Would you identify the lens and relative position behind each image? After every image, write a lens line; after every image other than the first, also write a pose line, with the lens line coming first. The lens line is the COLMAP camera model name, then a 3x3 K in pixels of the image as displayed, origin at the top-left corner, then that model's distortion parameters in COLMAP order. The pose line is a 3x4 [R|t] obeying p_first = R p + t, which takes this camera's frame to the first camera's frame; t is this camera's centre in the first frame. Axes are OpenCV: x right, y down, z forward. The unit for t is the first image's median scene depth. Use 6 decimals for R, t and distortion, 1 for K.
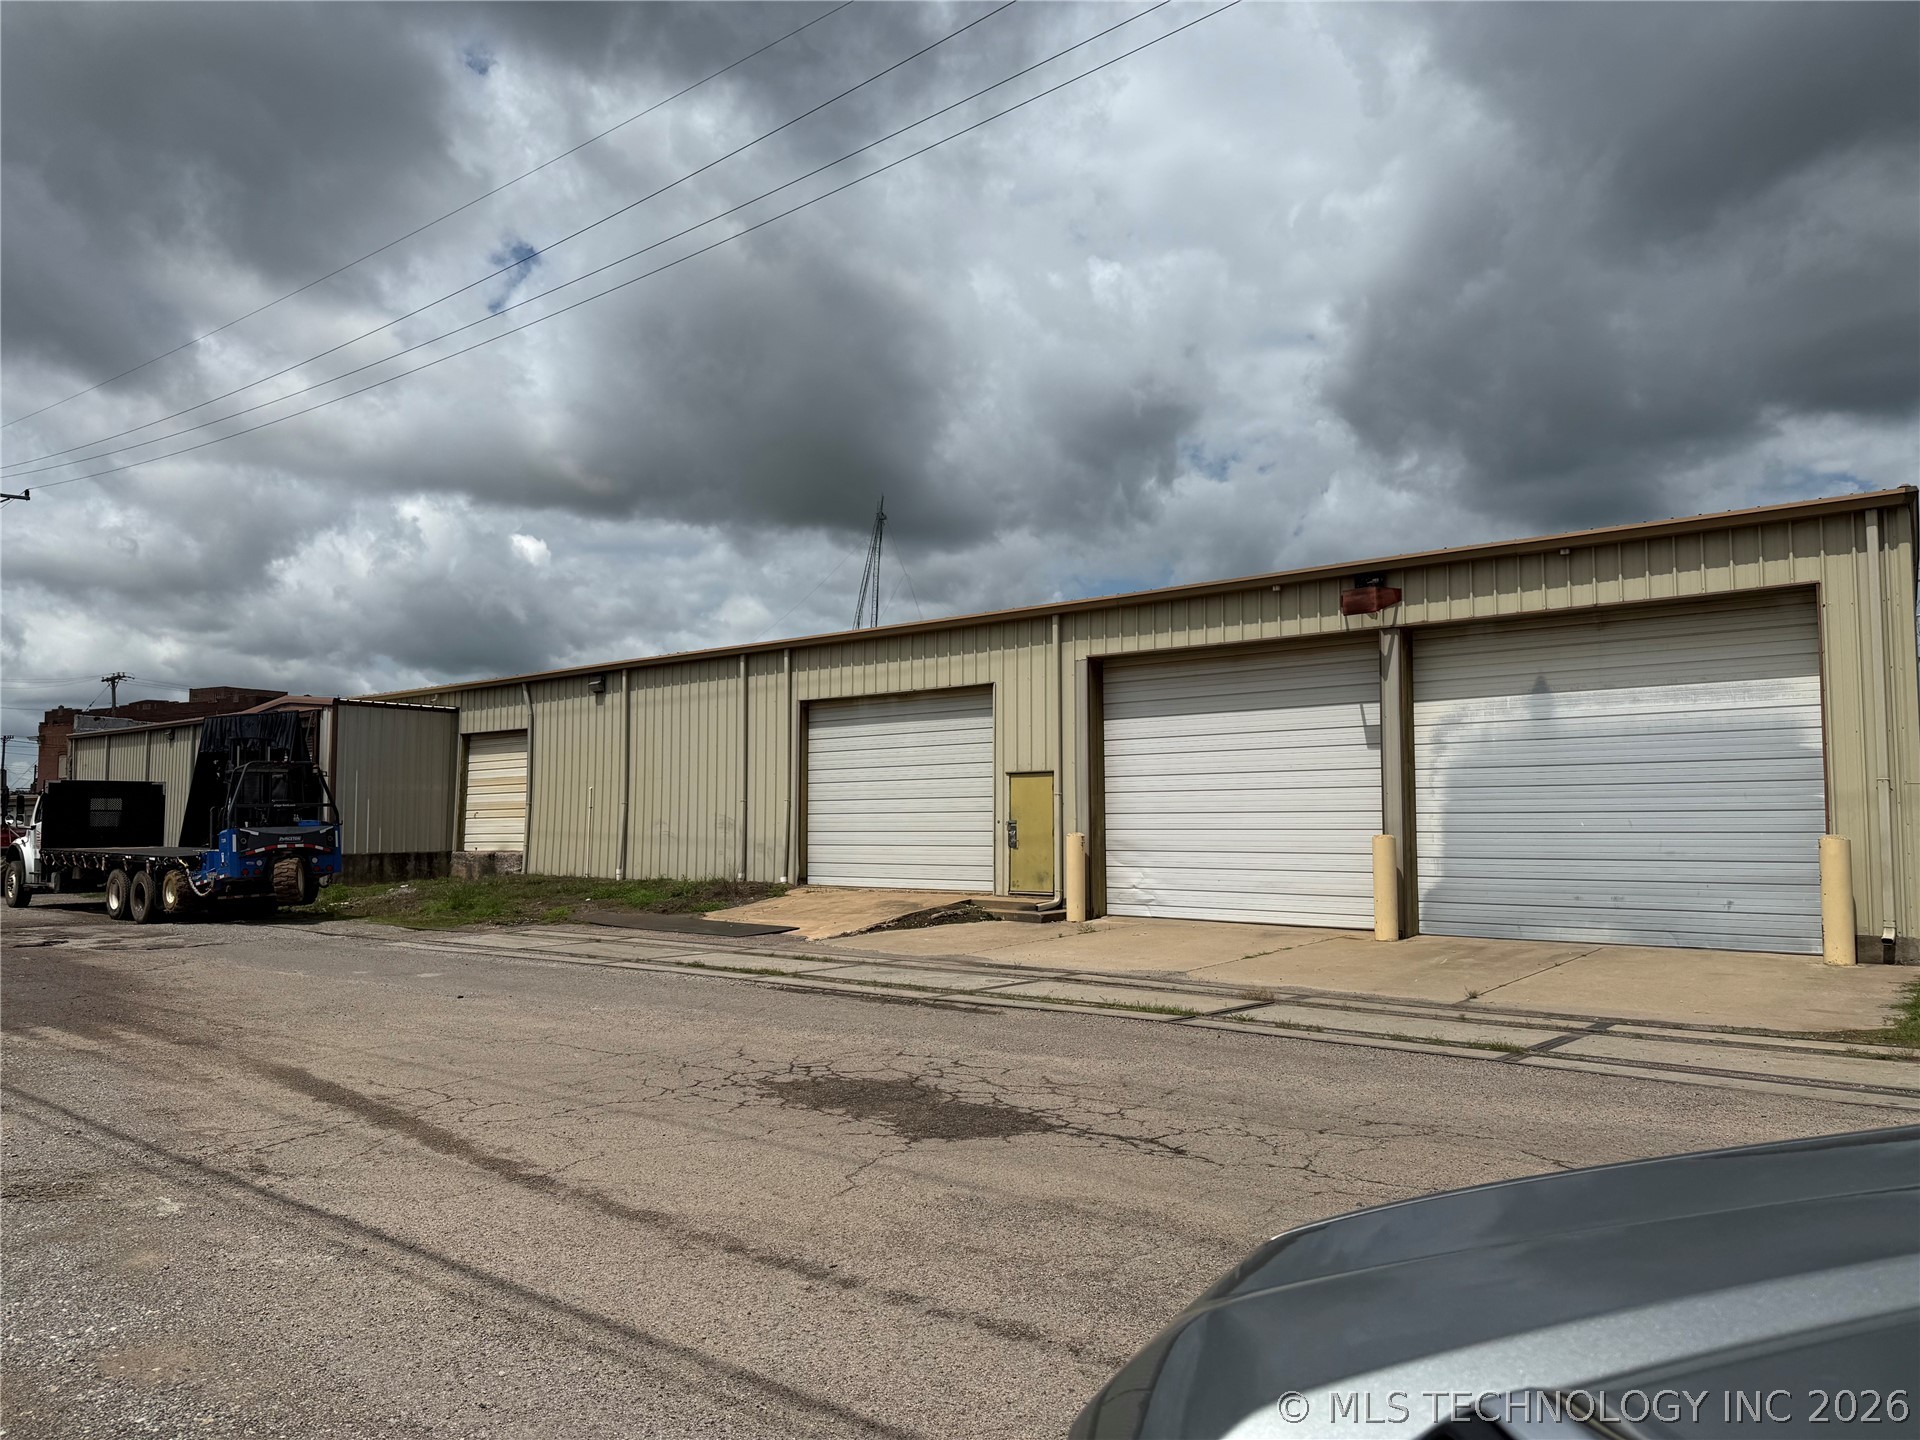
lens RADIAL K [[1384.7, 0, 960.0], [0, 1384.7, 720.0], [0, 0, 1]] dist [0.034714, -0.049496]
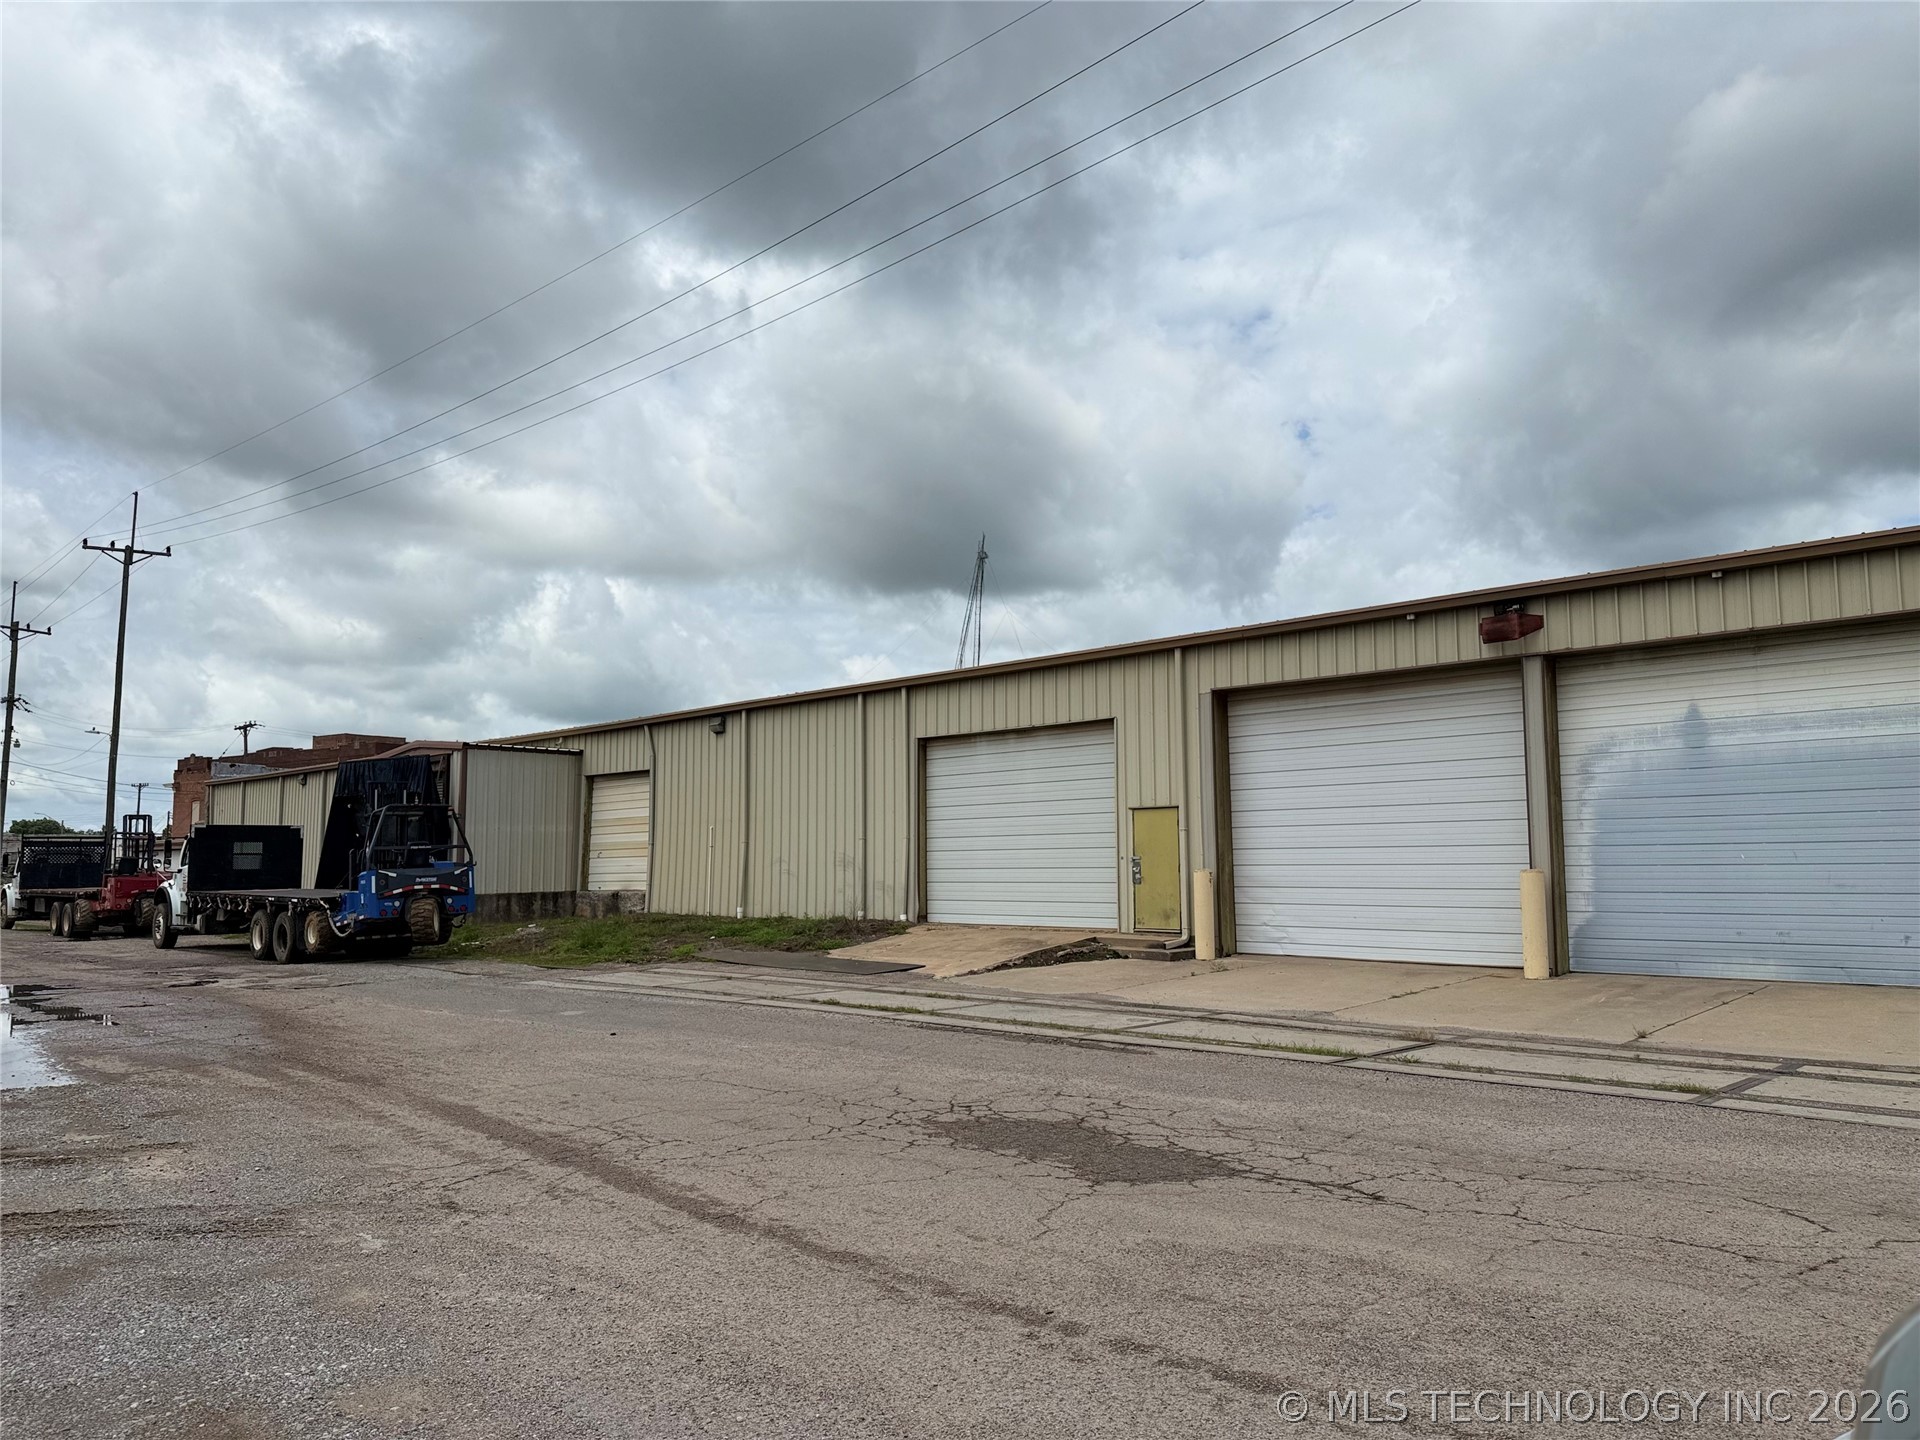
lens RADIAL K [[1380.0, 0, 960.0], [0, 1380.0, 720.0], [0, 0, 1]] dist [0.051855, -0.082890]
pose [[0.997885, -0.013327, -0.063628, -0.028961], [0.011553, 0.999537, -0.028161, 0.001533], [0.063974, 0.027367, 0.997576, 0.004489]]
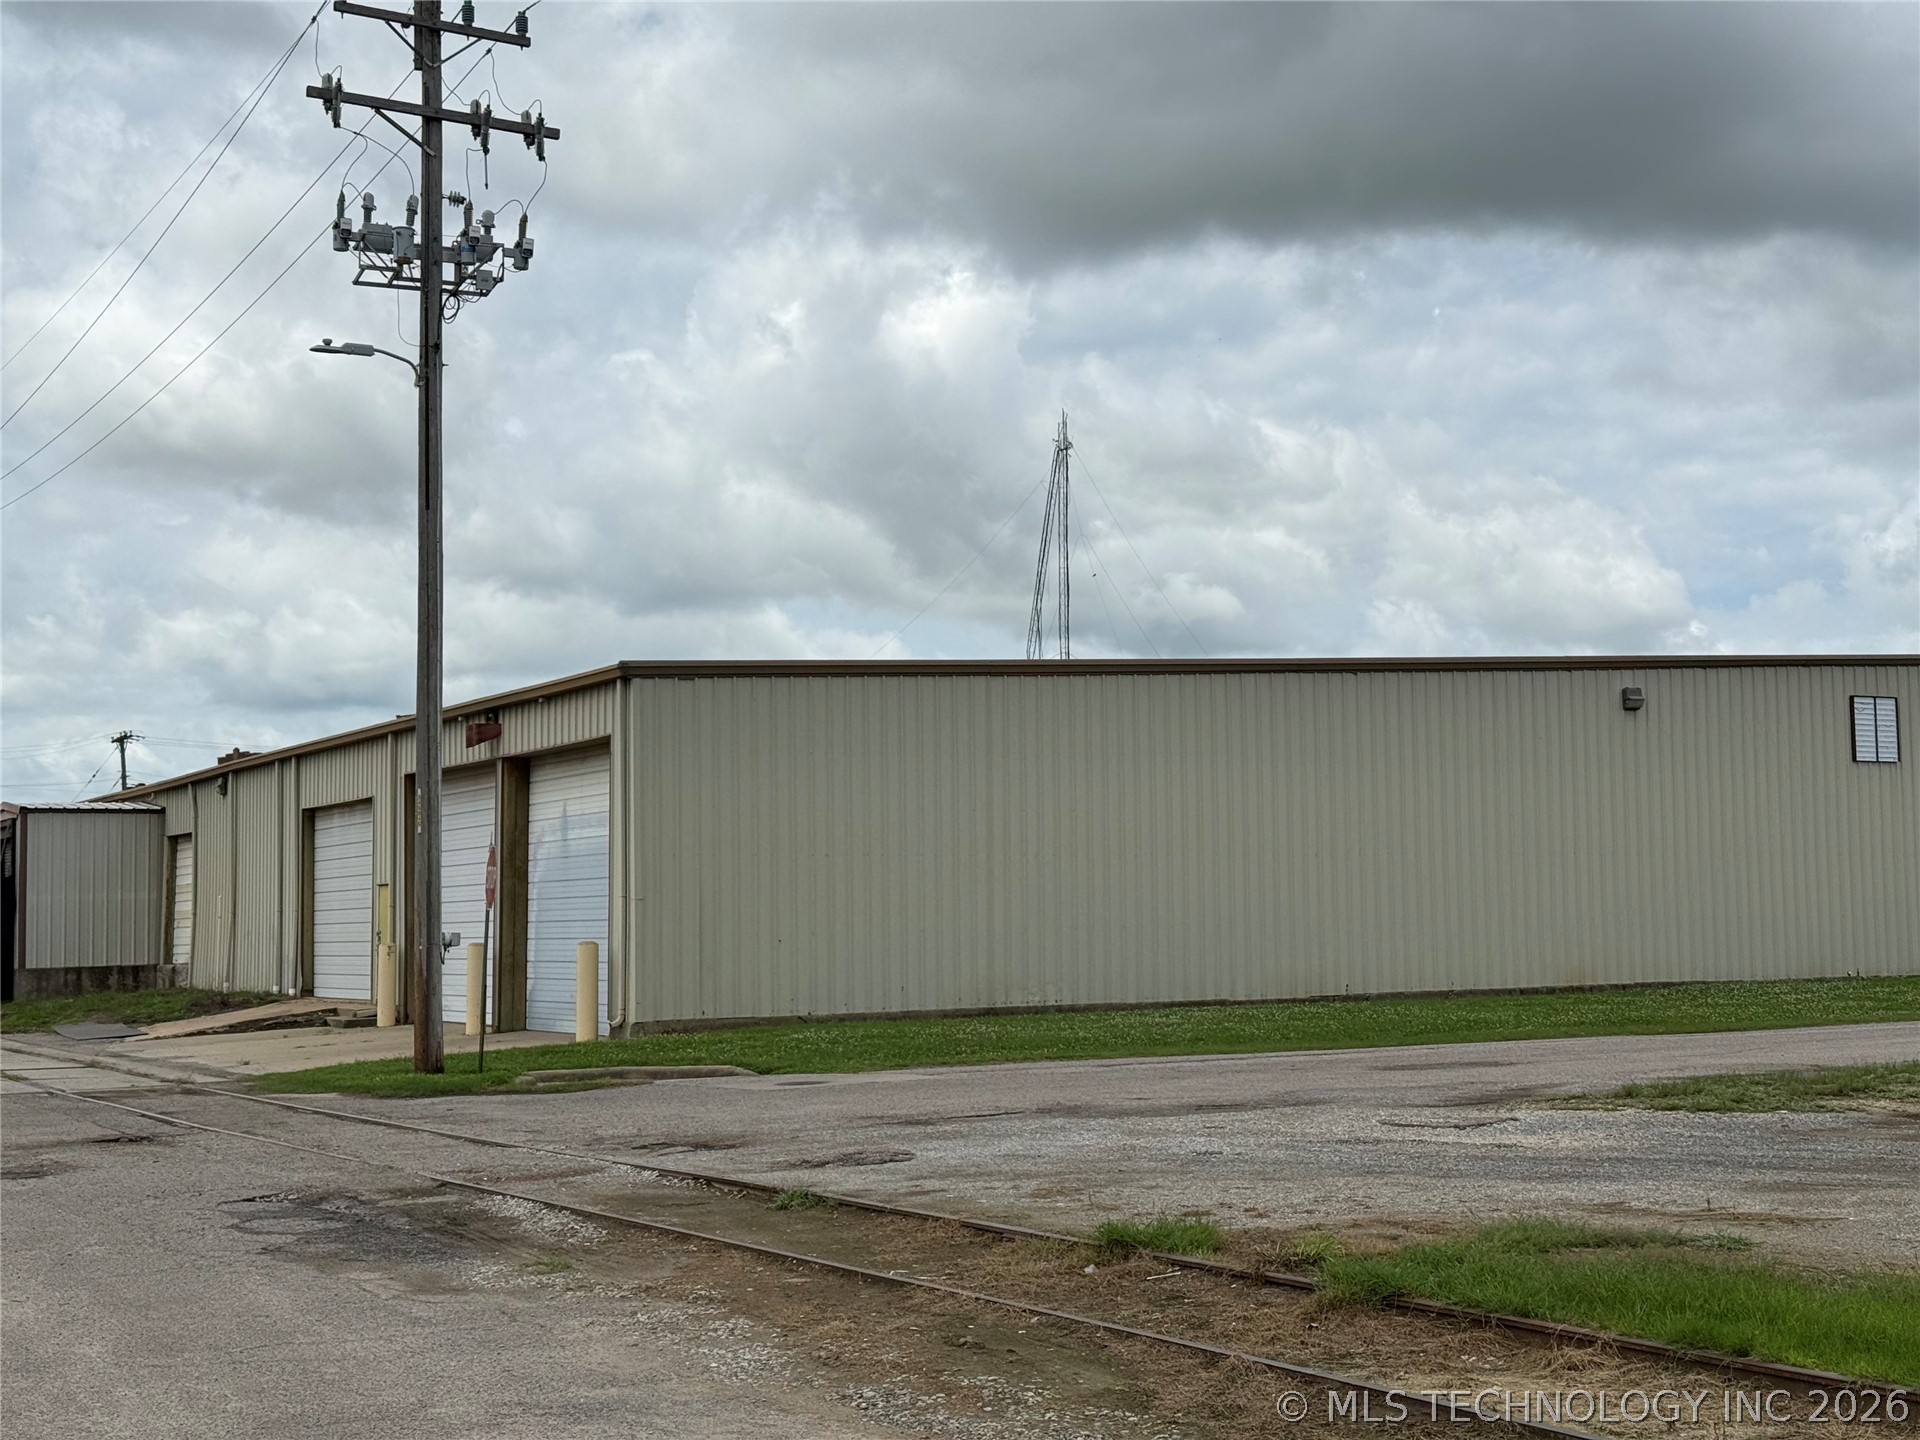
lens RADIAL K [[2714.7, 0, 960.0], [0, 2714.7, 720.0], [0, 0, 1]] dist [0.010229, 0.008040]
pose [[0.933547, -0.041890, -0.356000, 1.215036], [0.044723, 0.998999, -0.000273, -0.067285], [0.355655, -0.015667, 0.934486, -0.767596]]
